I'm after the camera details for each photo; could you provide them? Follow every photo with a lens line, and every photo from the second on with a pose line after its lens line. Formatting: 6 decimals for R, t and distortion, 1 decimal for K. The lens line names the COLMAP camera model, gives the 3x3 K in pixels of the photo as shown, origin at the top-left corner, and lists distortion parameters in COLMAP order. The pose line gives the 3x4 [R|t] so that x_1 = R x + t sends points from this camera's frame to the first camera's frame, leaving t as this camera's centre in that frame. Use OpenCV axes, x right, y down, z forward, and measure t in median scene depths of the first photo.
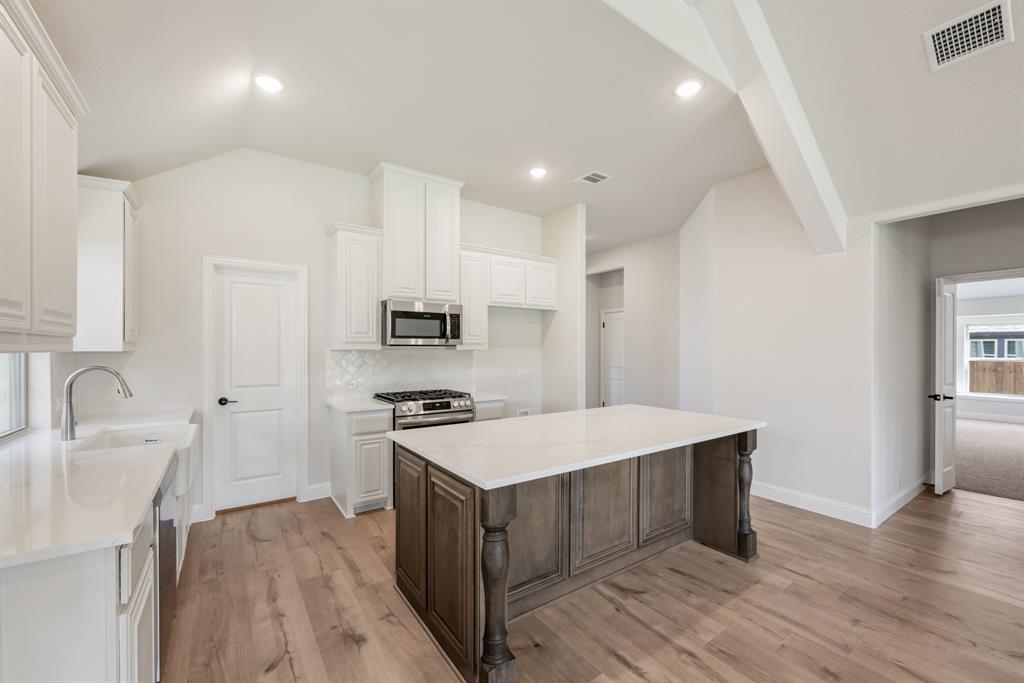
lens RADIAL K [[412.6, 0, 510.2], [0, 412.6, 349.5], [0, 0, 1]] dist [-0.000497, -0.000161]
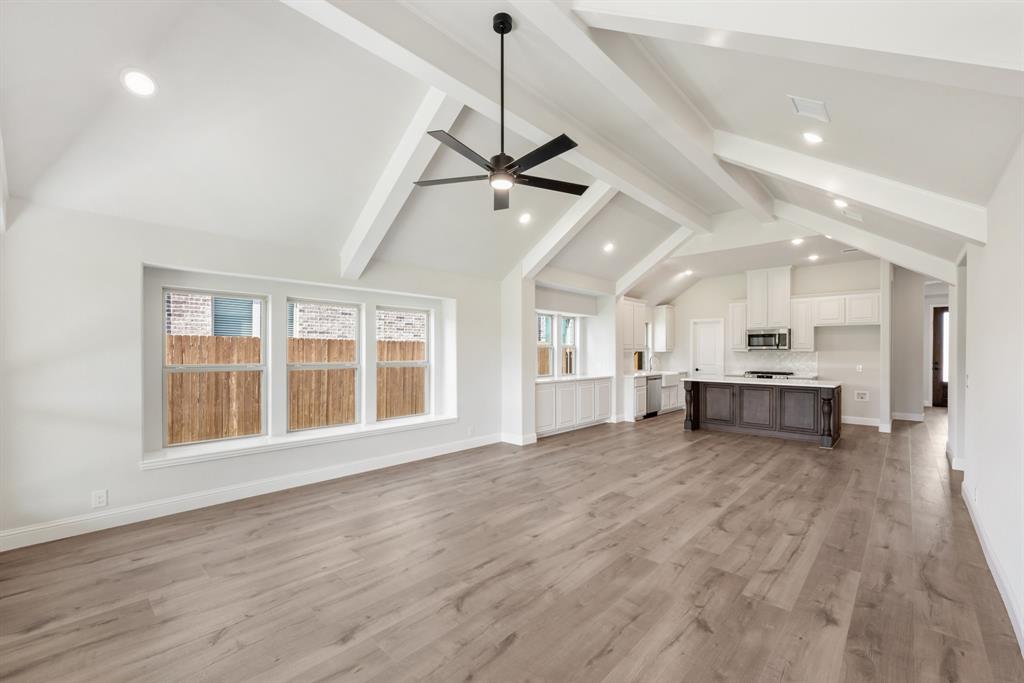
lens RADIAL K [[426.7, 0, 518.7], [0, 426.7, 352.1], [0, 0, 1]] dist [-0.001513, -0.000054]
pose [[0.215449, 0.001274, -0.976514, 1.786855], [-0.000707, 0.999999, 0.001149, 0.002542], [0.976515, 0.000443, 0.215449, -0.781580]]
